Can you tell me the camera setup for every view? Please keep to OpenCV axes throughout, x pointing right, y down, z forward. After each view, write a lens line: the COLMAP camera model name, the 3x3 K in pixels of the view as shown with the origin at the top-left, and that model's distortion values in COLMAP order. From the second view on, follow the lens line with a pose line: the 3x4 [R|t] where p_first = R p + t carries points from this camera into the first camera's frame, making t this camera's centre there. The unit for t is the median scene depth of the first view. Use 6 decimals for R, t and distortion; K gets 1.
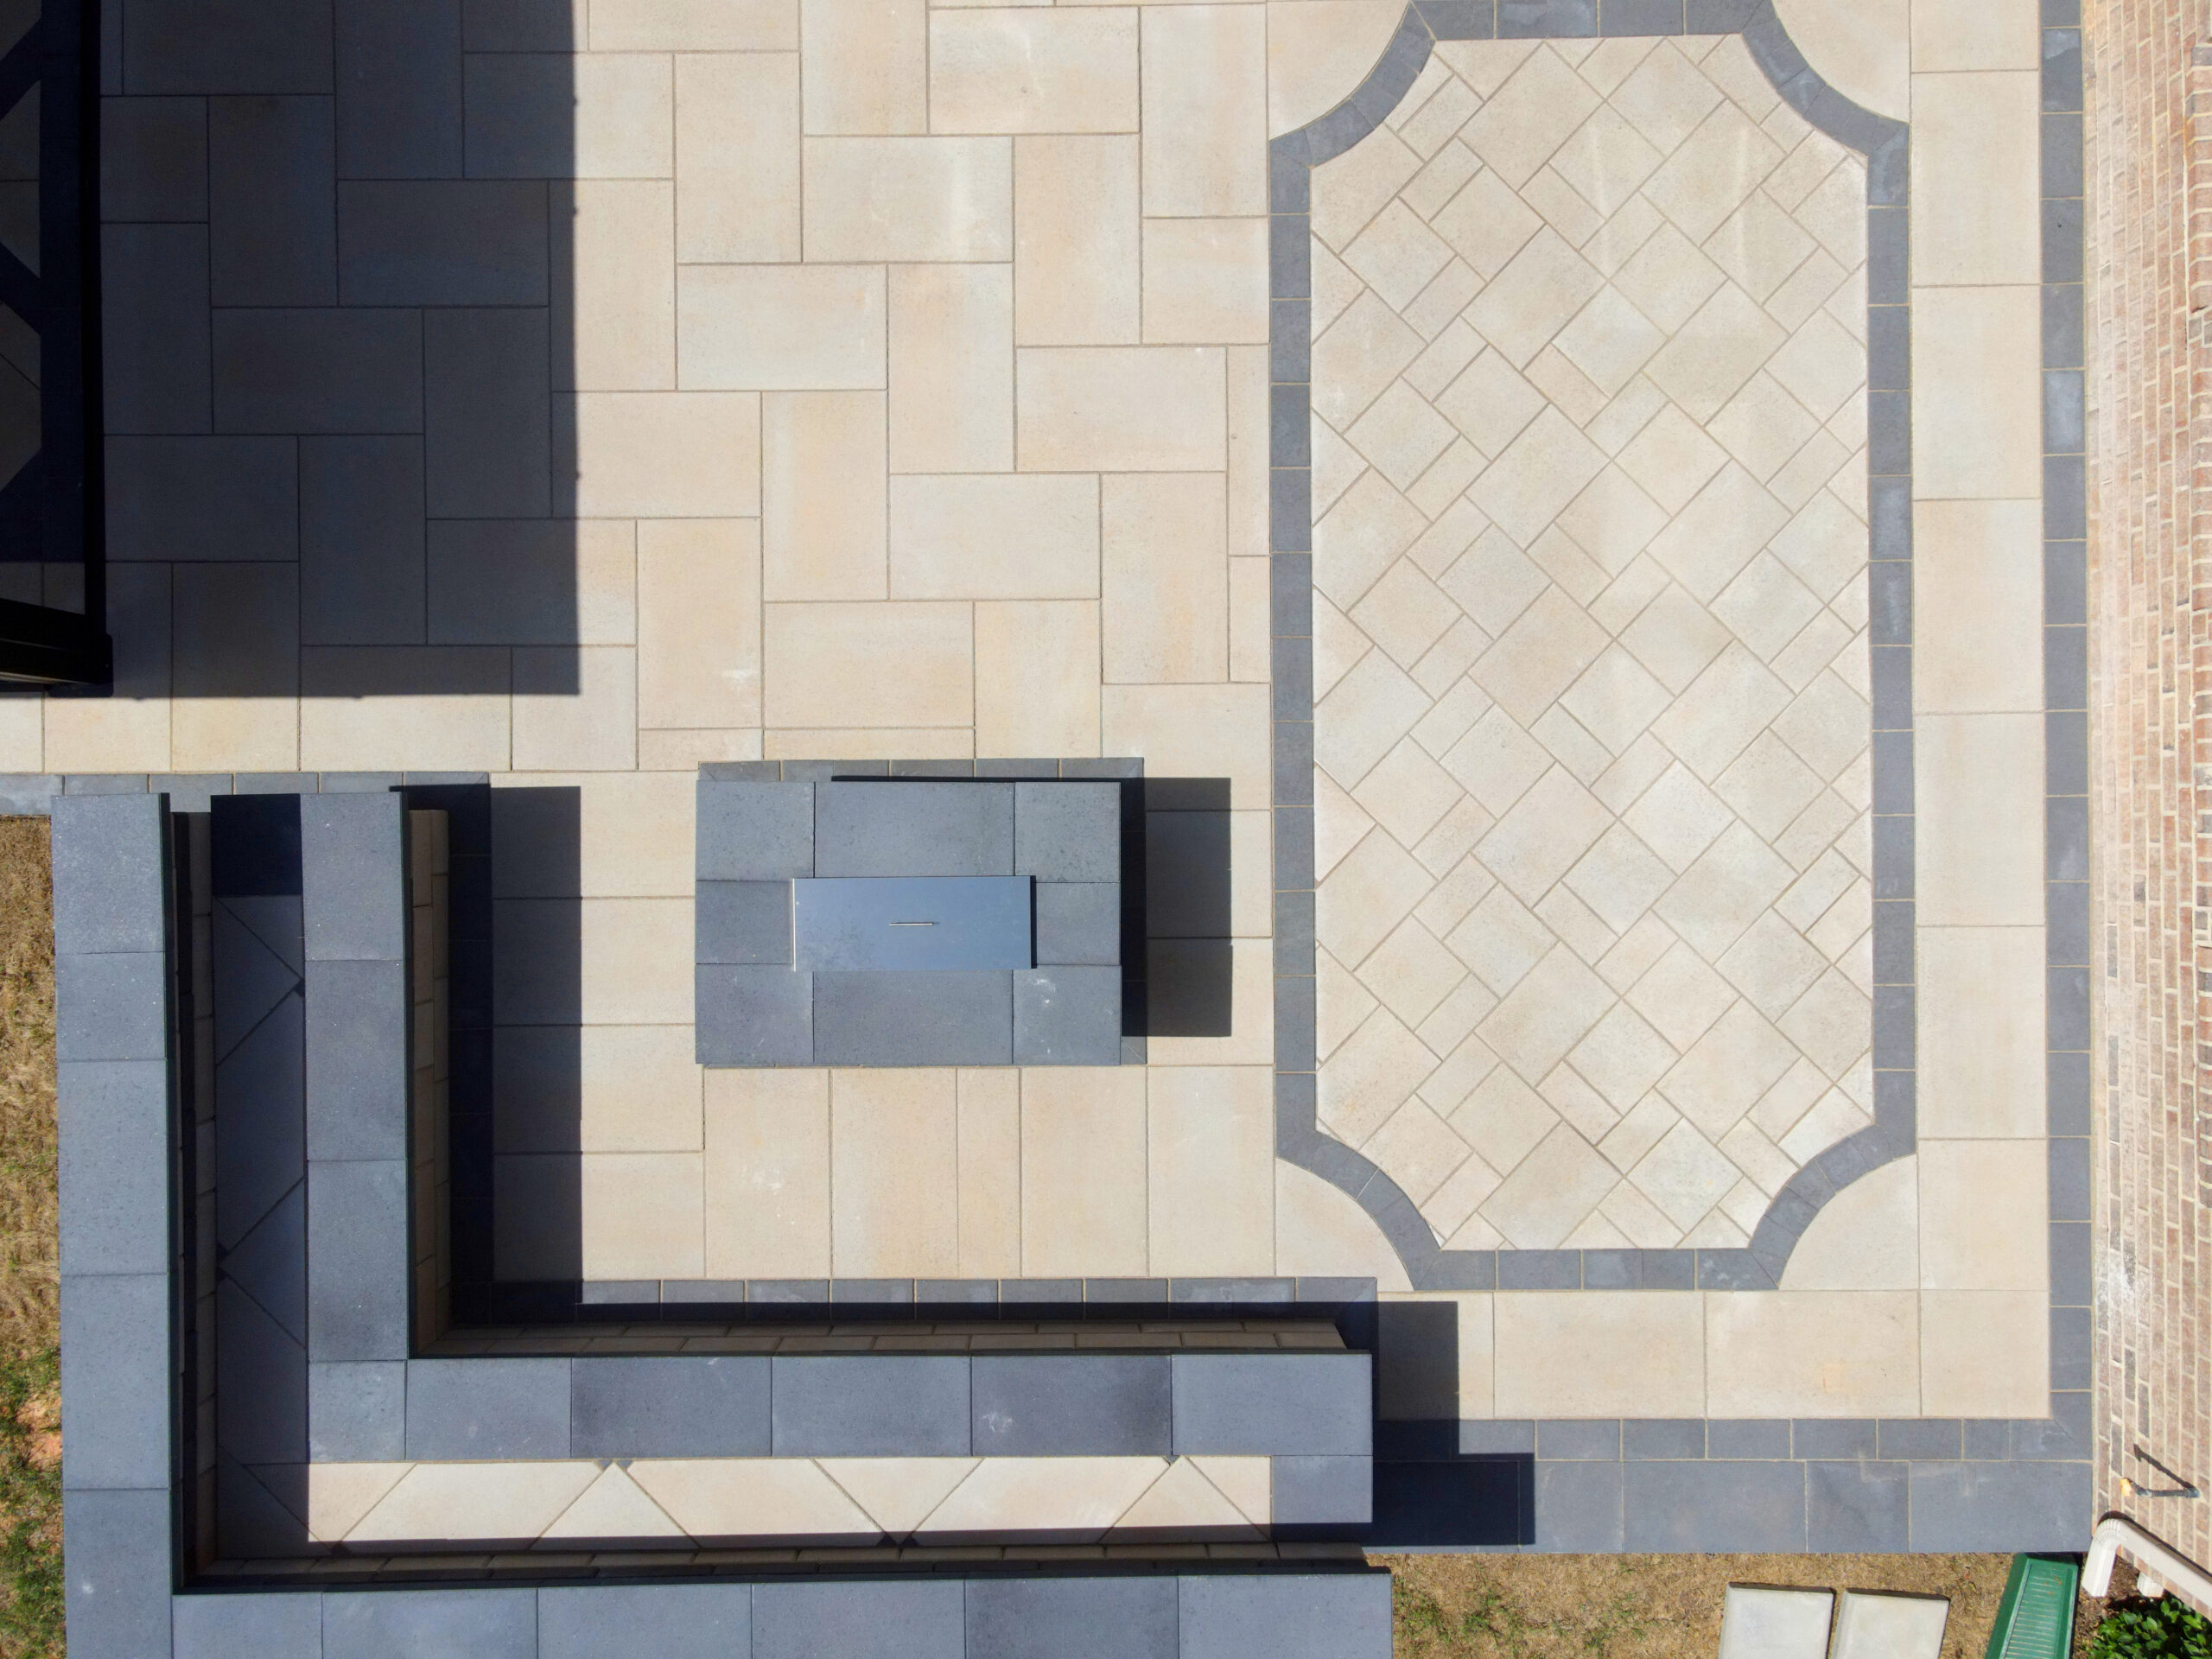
lens RADIAL K [[1612.7, 0, 1089.0], [0, 1612.7, 826.4], [0, 0, 1]] dist [0.010069, 0.009158]
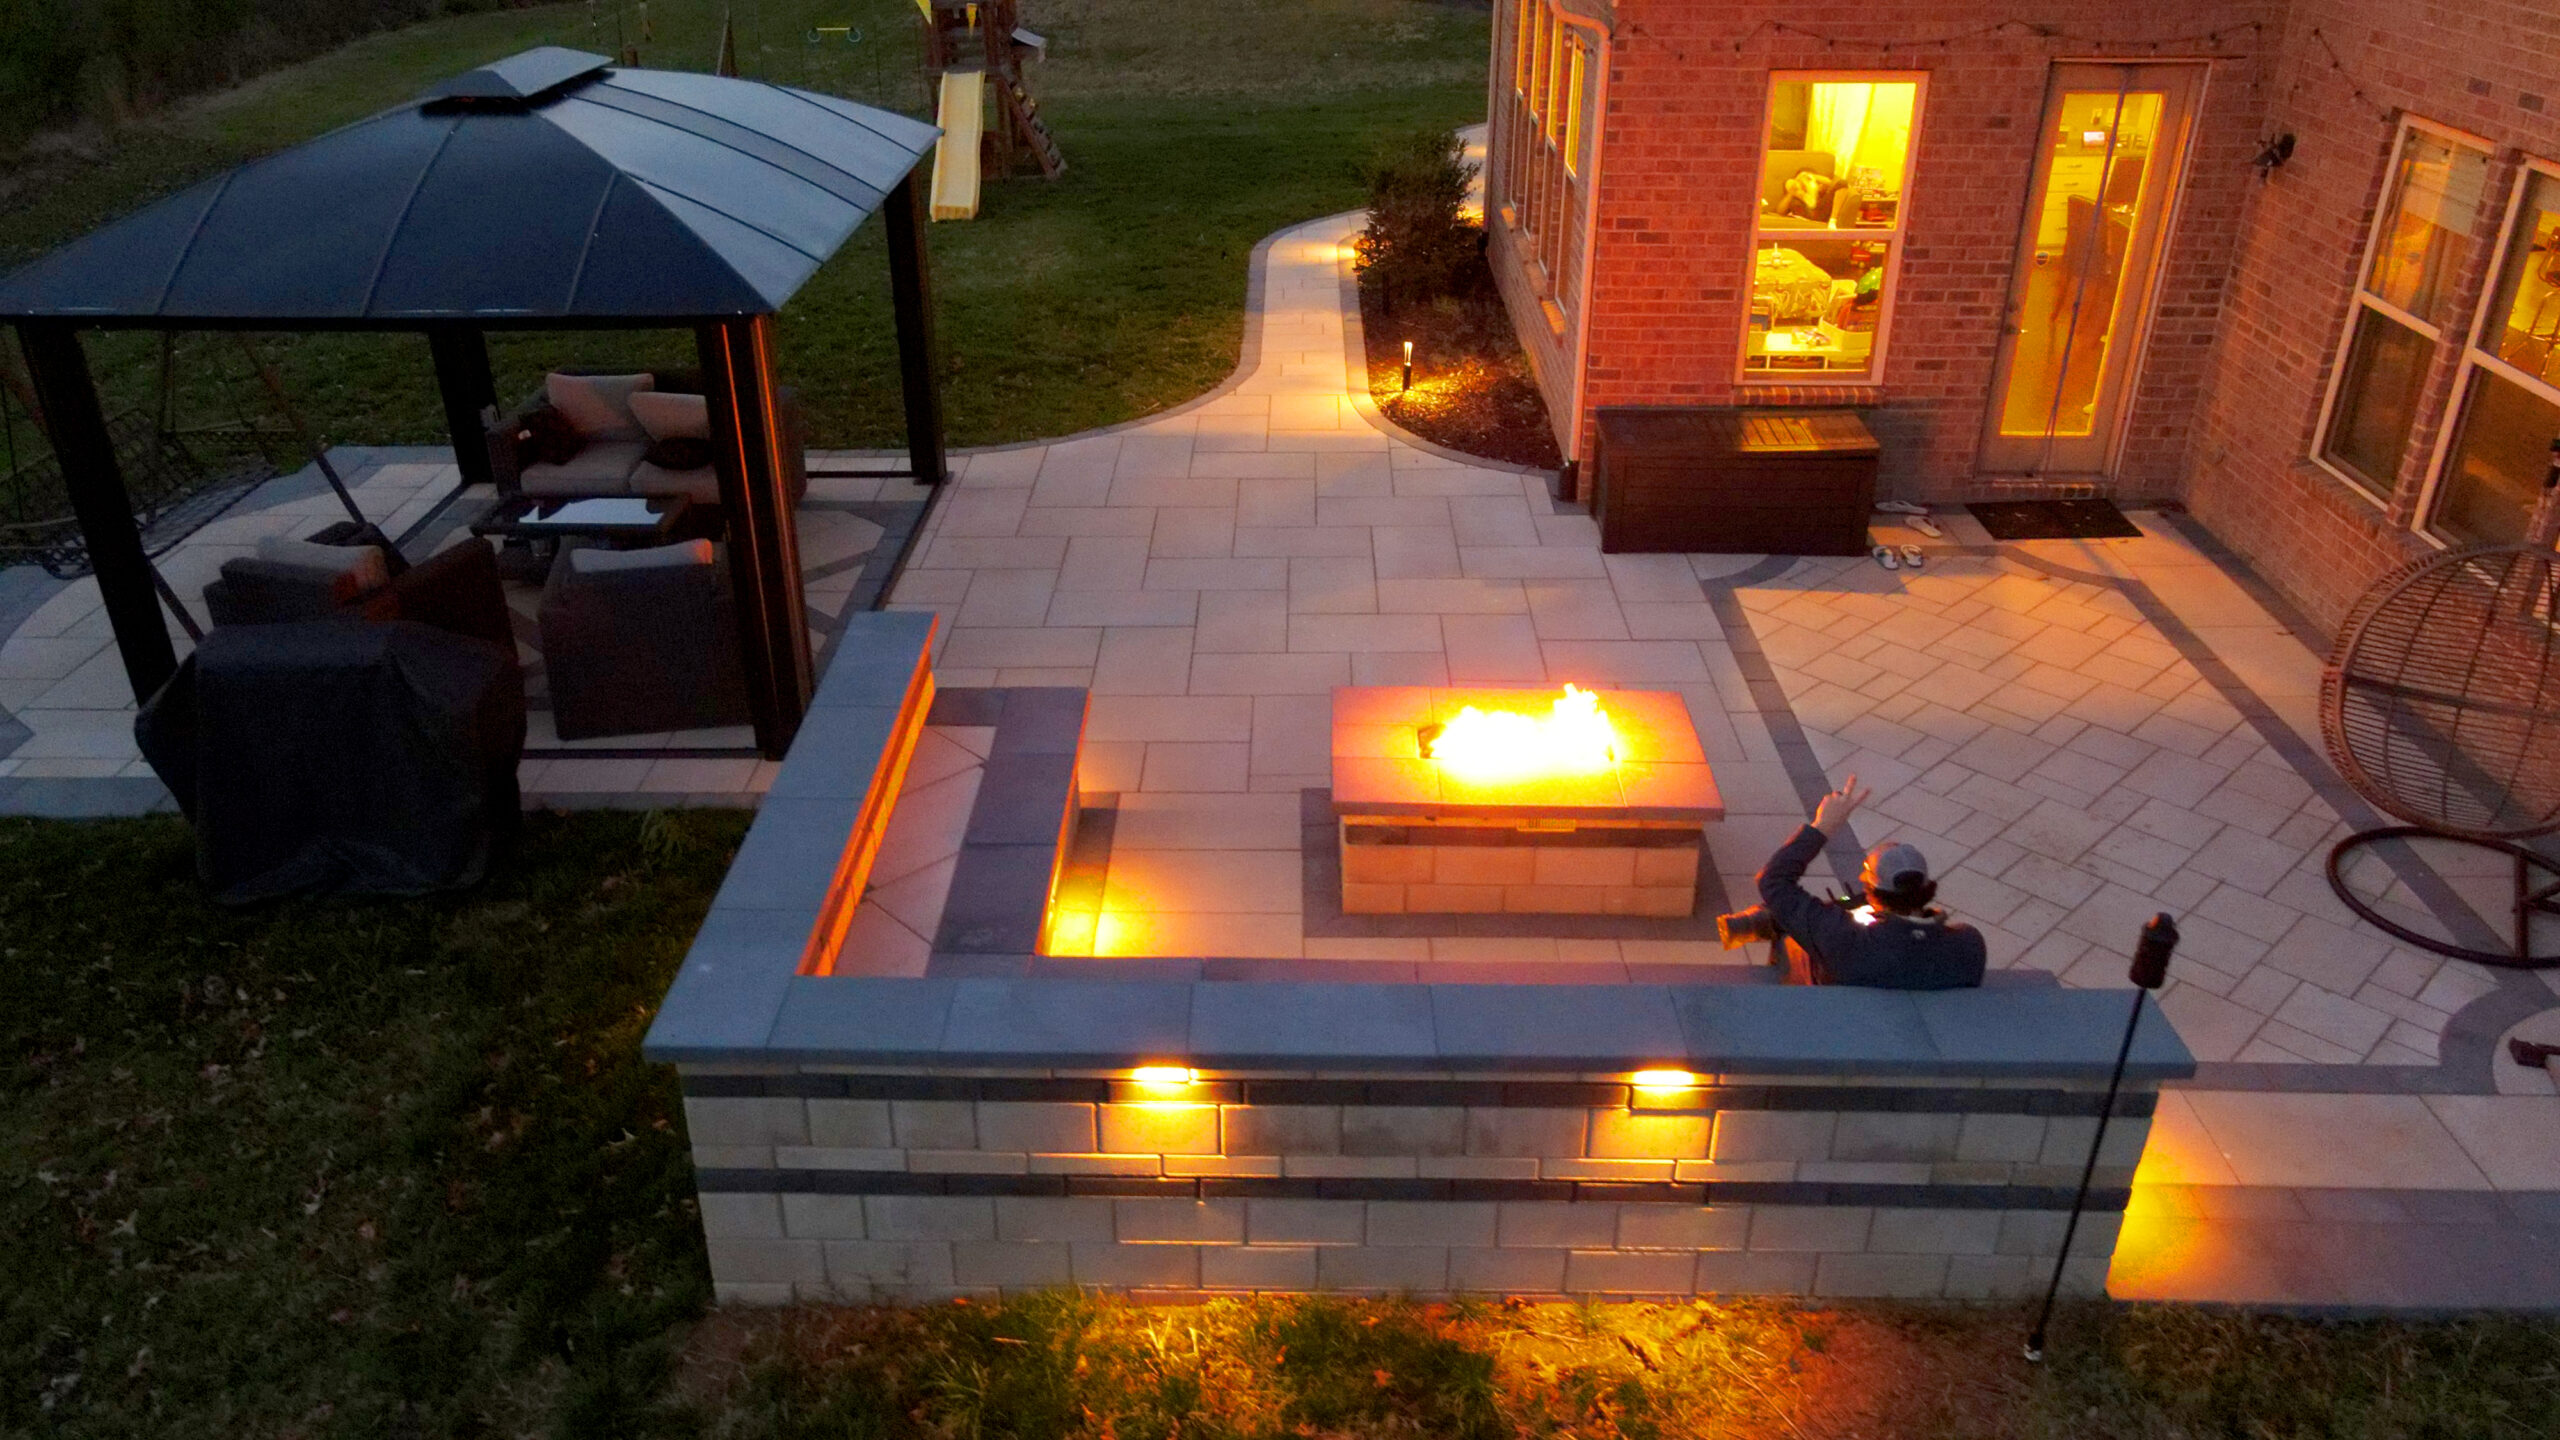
lens RADIAL K [[1863.8, 0, 1280.0], [0, 1863.8, 720.0], [0, 0, 1]] dist [0.012556, 0.002599]
pose [[0.999776, 0.003145, -0.020930, -0.230266], [-0.020024, 0.460863, -0.887246, 1.130931], [0.006856, 0.887466, 0.460822, 0.332611]]
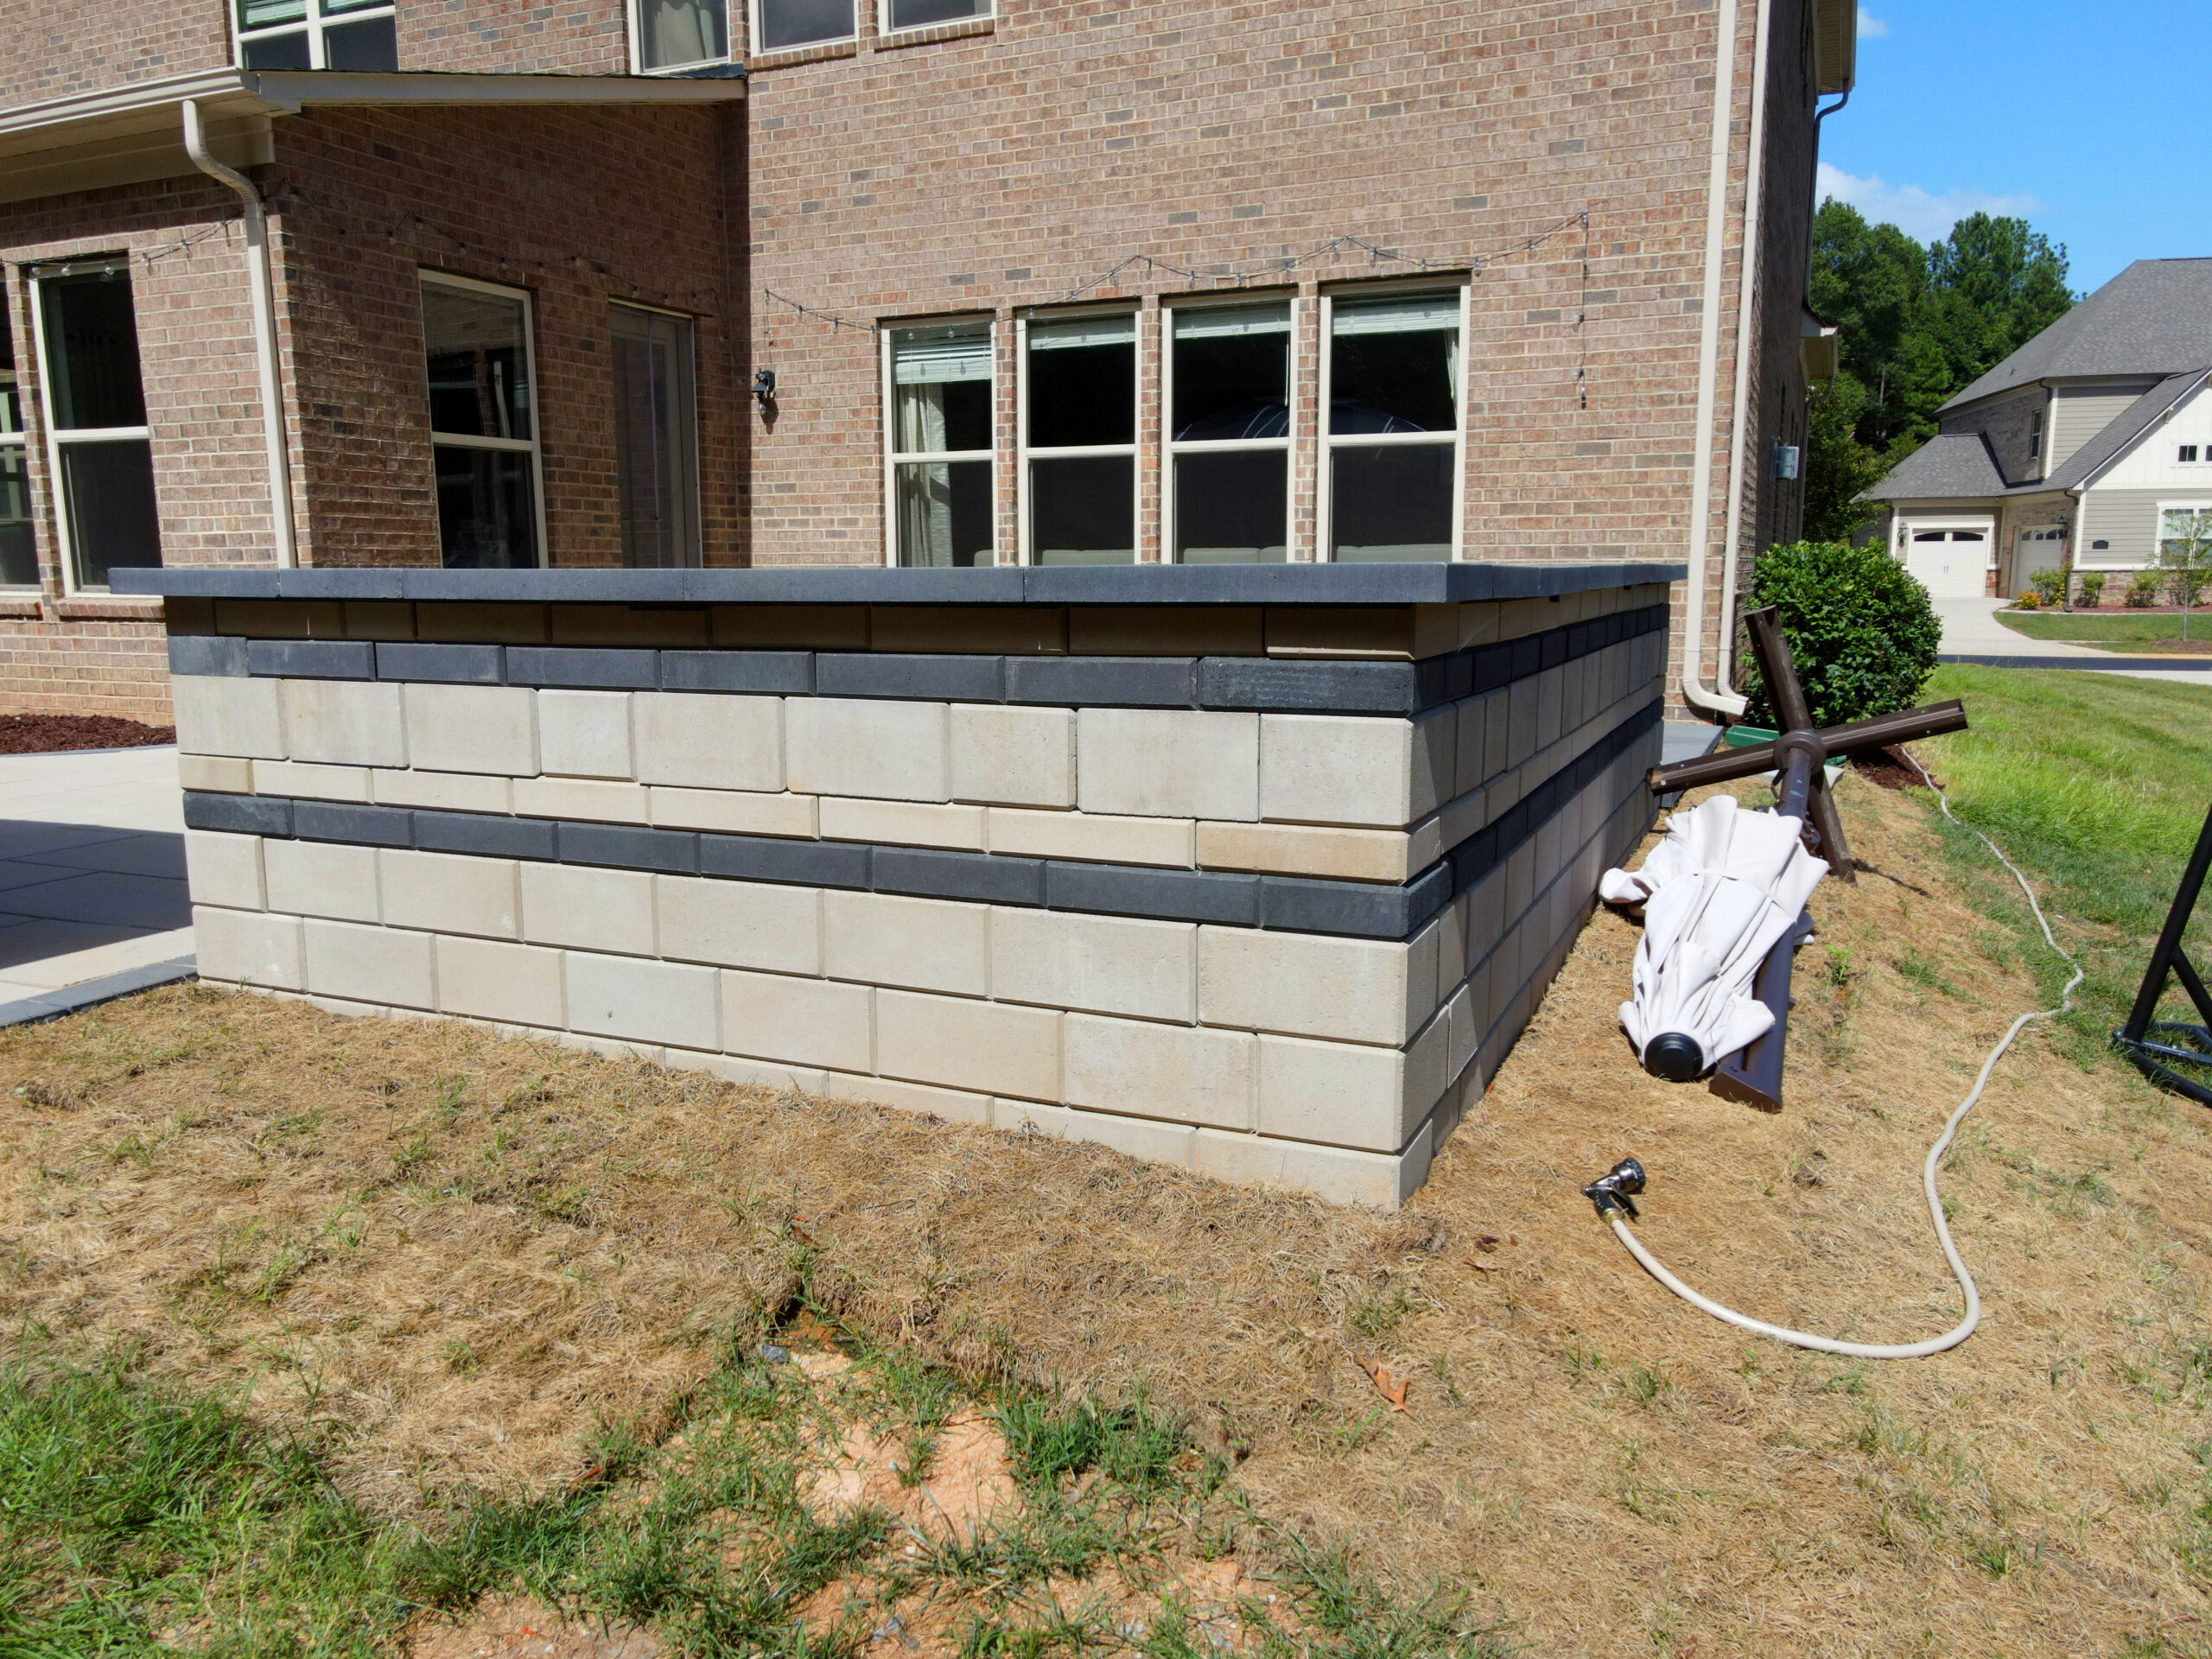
lens RADIAL K [[1607.7, 0, 1075.4], [0, 1607.7, 821.1], [0, 0, 1]] dist [0.022990, 0.003445]
pose [[0.433219, -0.154966, 0.887866, -0.927277], [0.901196, 0.060317, -0.429195, 0.550265], [0.012957, 0.986077, 0.165786, 0.844105]]
